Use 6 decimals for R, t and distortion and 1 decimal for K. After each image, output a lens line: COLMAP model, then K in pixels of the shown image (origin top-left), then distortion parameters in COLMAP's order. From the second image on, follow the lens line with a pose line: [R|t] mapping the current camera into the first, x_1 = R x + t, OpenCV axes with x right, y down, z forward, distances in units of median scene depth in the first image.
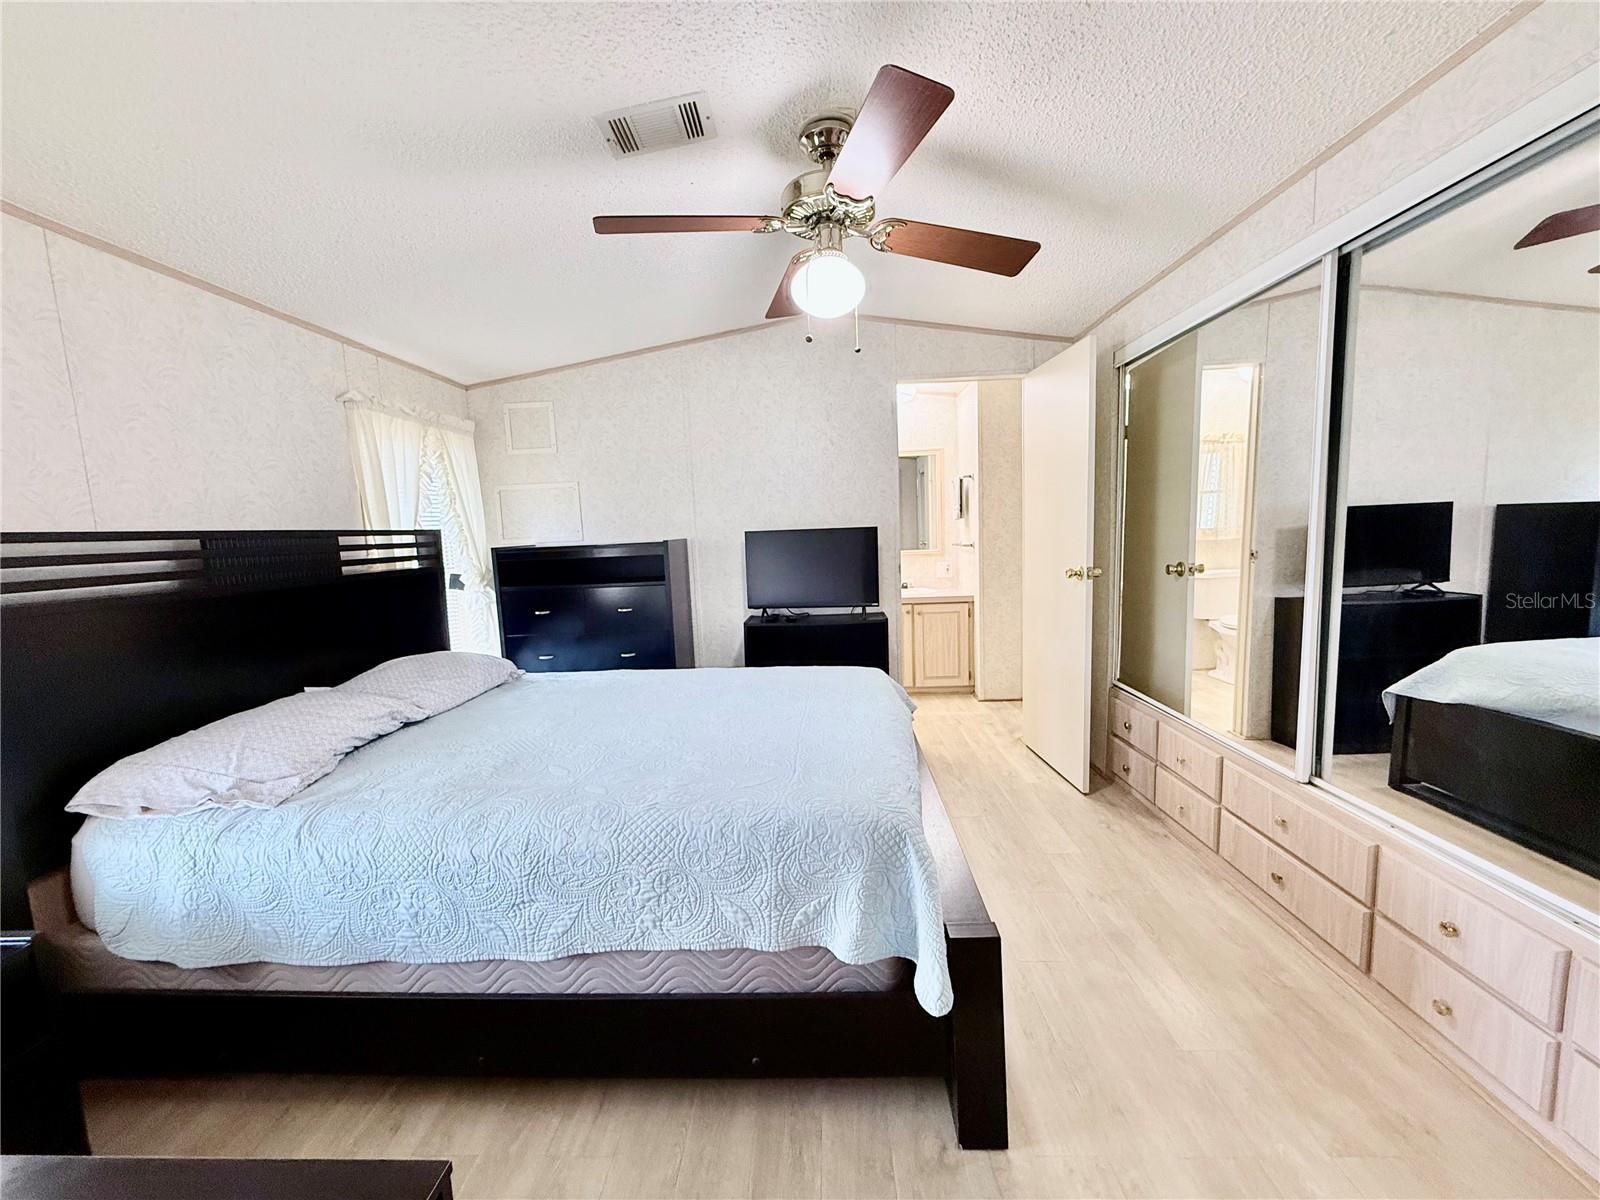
lens RADIAL K [[633.2, 0, 802.8], [0, 633.2, 604.5], [0, 0, 1]] dist [-0.001607, 0.000060]
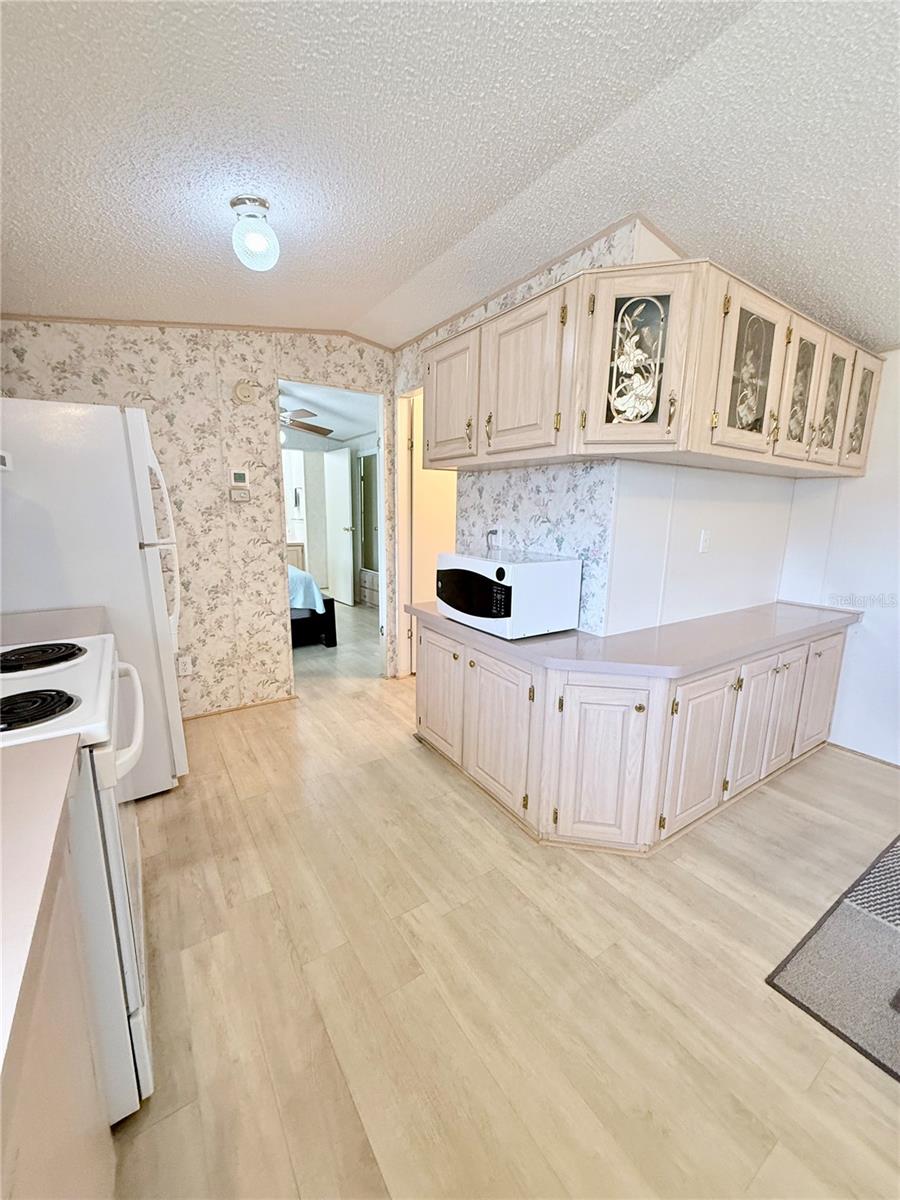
lens RADIAL K [[474.9, 0, 450.0], [0, 474.9, 600.0], [0, 0, 1]] dist [-0.001607, 0.000060]
pose [[0.816922, -0.067551, 0.572779, -0.409456], [0.024005, 0.996239, 0.083255, 0.087446], [-0.576249, -0.054263, 0.815471, -0.974423]]
